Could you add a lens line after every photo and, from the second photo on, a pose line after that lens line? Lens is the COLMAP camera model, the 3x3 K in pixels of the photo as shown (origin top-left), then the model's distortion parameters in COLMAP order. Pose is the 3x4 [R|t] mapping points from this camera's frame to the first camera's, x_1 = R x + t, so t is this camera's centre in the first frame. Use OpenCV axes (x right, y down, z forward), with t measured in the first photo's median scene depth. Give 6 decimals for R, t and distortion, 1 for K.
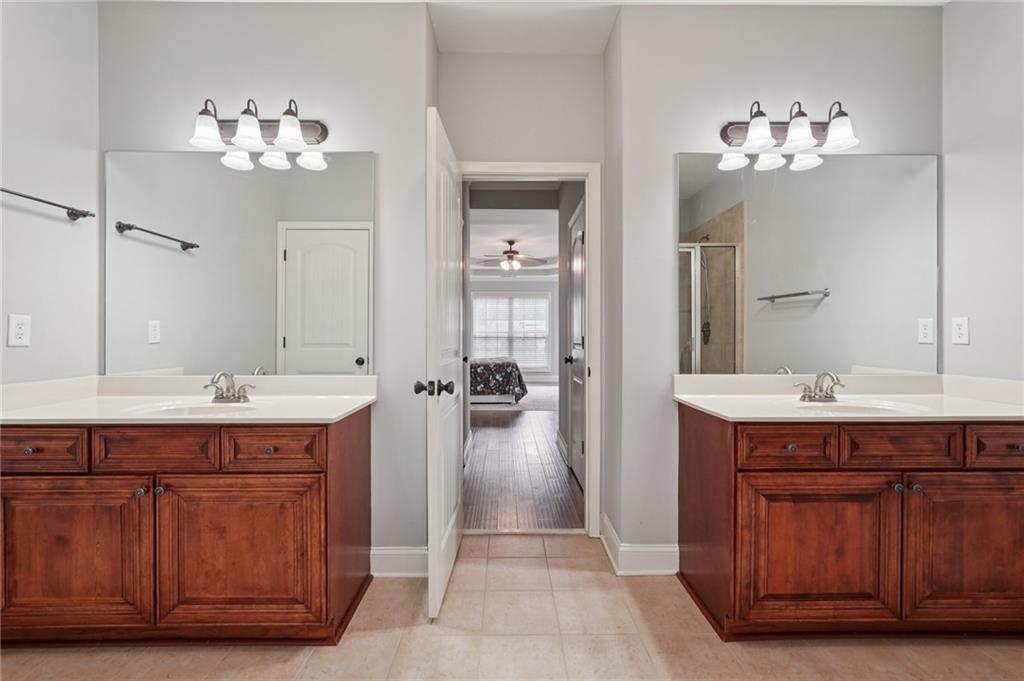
lens RADIAL K [[453.5, 0, 509.5], [0, 453.5, 338.8], [0, 0, 1]] dist [0.000345, 0.000455]
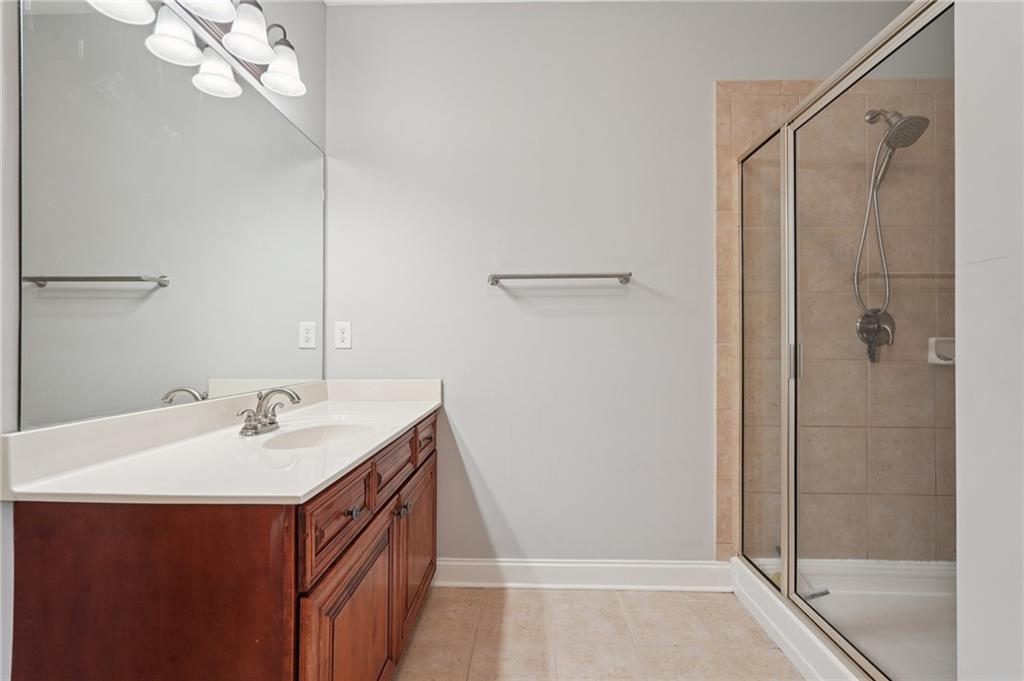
lens RADIAL K [[453.5, 0, 510.0], [0, 453.5, 345.8], [0, 0, 1]] dist [0.000345, 0.000455]
pose [[0.059804, -0.003143, 0.998205, 0.002849], [0.008238, 0.999963, 0.002655, 0.006073], [-0.998176, 0.008065, 0.059828, 0.546698]]
